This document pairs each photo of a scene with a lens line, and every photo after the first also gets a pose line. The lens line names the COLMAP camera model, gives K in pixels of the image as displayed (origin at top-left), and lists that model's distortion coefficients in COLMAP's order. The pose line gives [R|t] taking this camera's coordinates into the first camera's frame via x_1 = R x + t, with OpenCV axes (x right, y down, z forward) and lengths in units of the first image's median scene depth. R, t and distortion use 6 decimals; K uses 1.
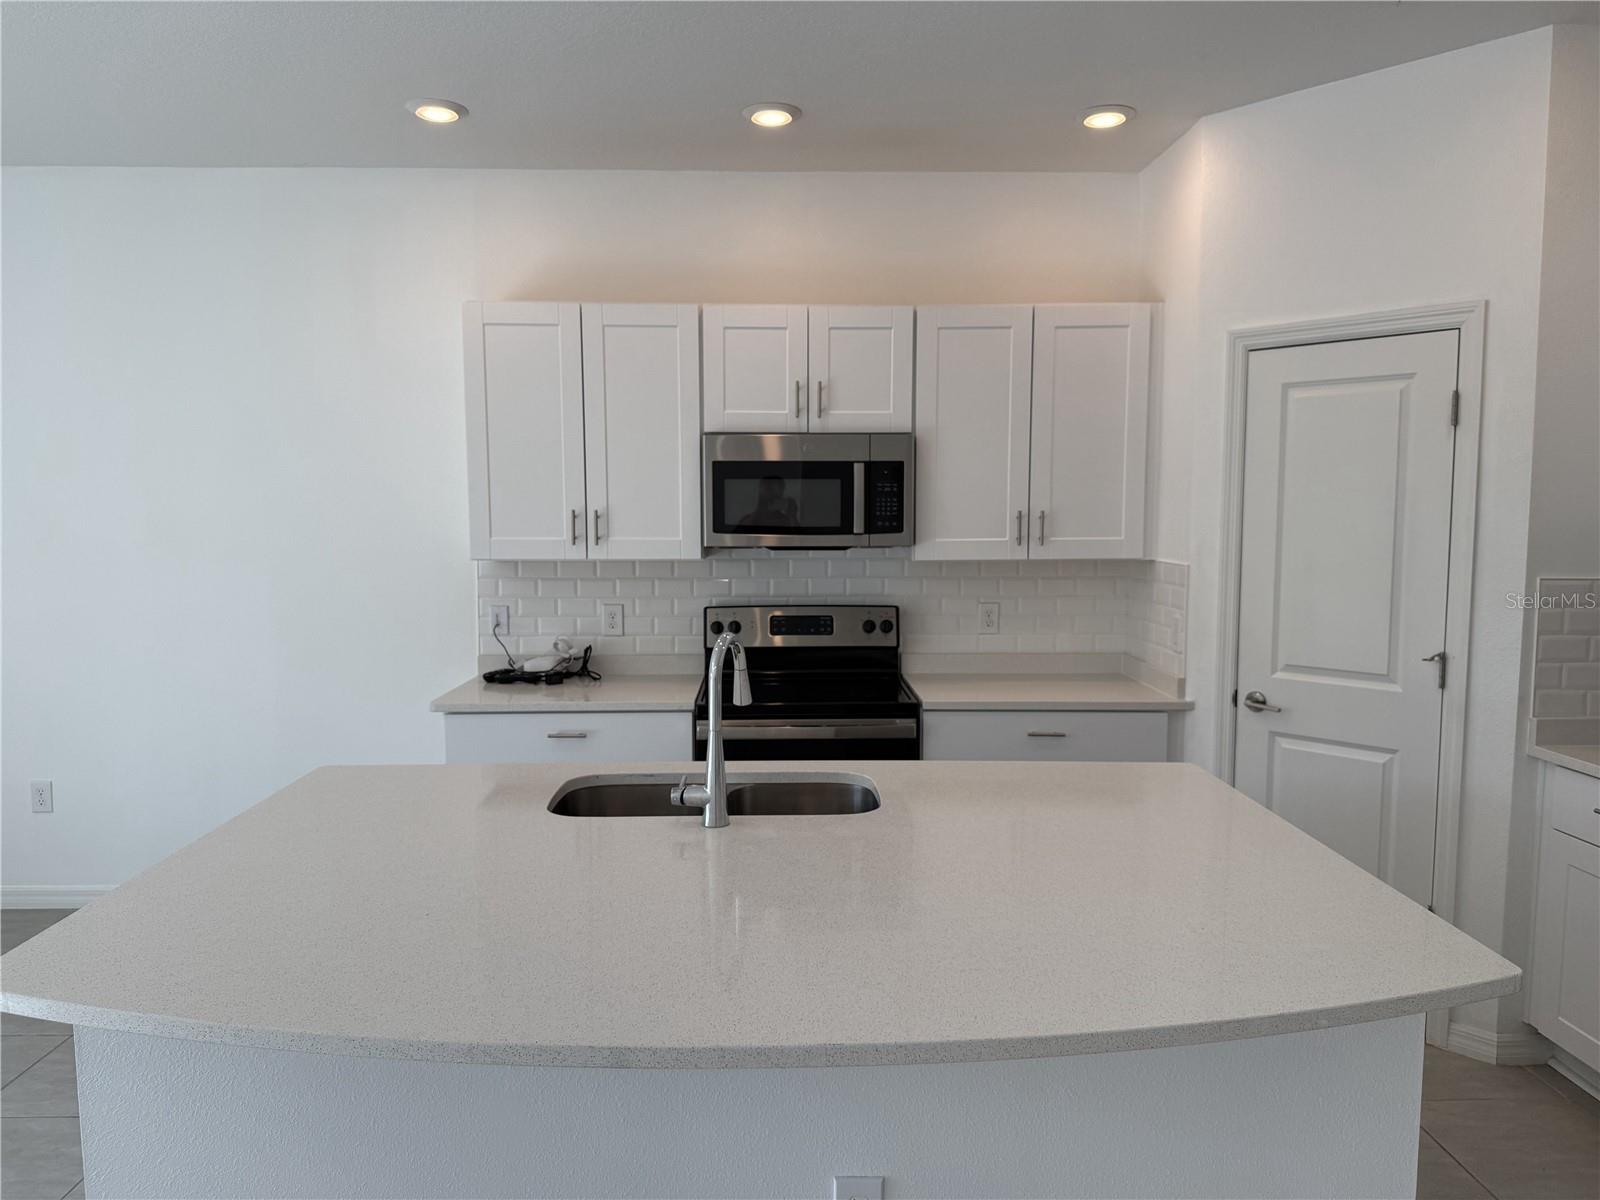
lens RADIAL K [[1131.7, 0, 785.6], [0, 1131.7, 601.9], [0, 0, 1]] dist [0.082563, -0.090884]
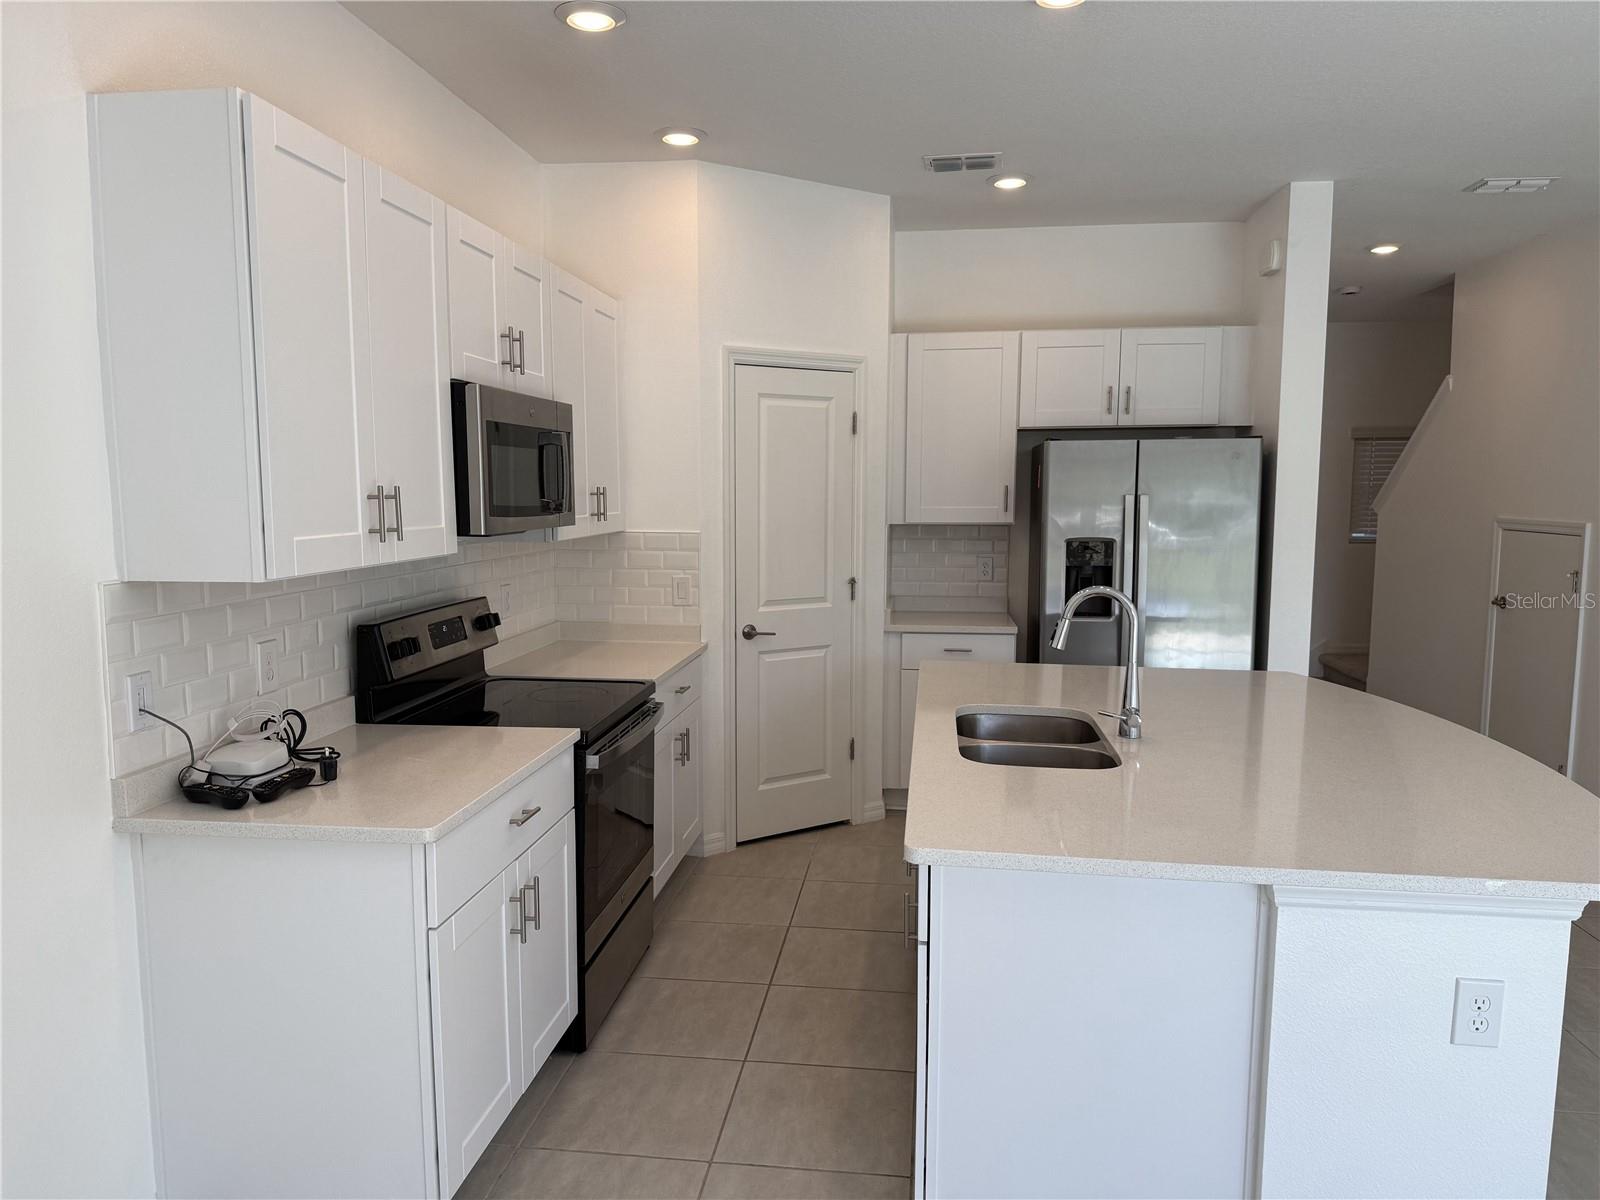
lens RADIAL K [[1131.7, 0, 792.0], [0, 1131.7, 614.6], [0, 0, 1]] dist [0.082563, -0.090884]
pose [[0.123936, -0.110949, 0.986068, -0.791531], [0.082098, 0.991469, 0.101238, -0.056159], [-0.988888, 0.068407, 0.131988, 0.704458]]
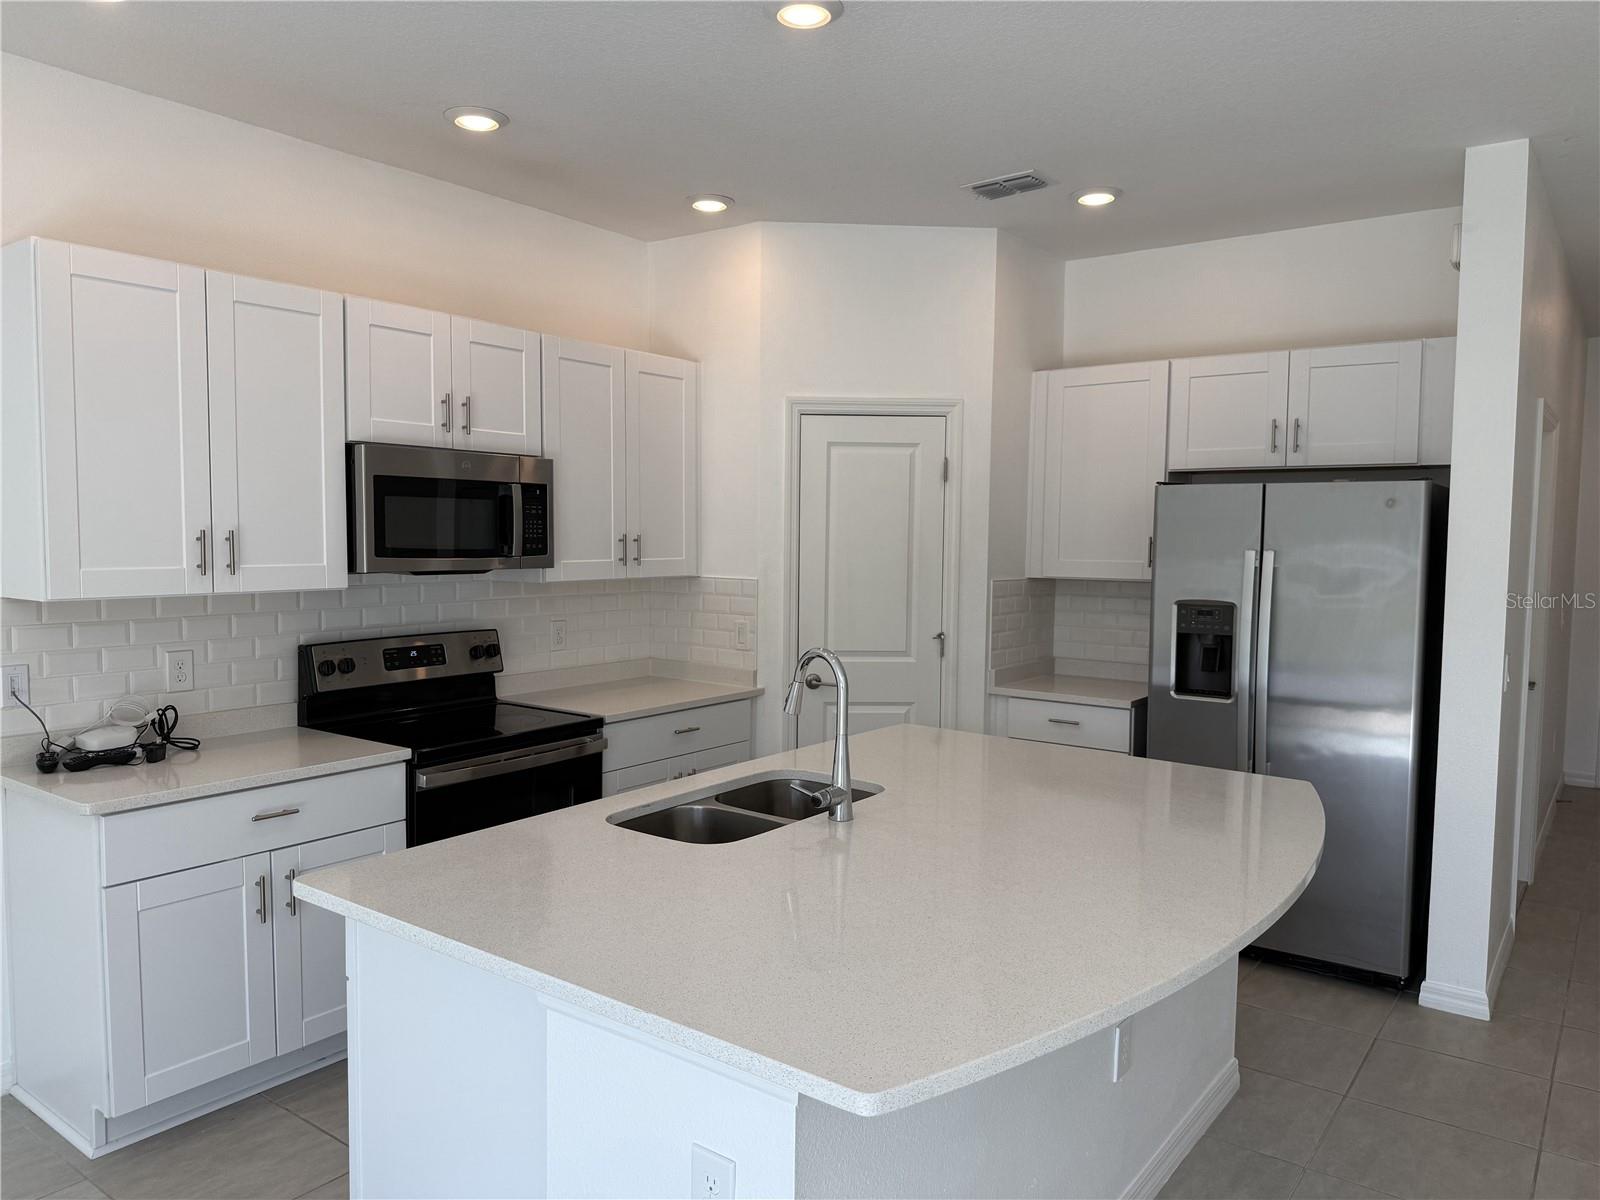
lens RADIAL K [[1131.7, 0, 793.3], [0, 1131.7, 610.2], [0, 0, 1]] dist [0.082563, -0.090884]
pose [[0.601898, -0.048567, 0.797095, -0.573921], [0.055783, 0.998268, 0.018702, -0.018418], [-0.796622, 0.033208, 0.603564, 0.211287]]
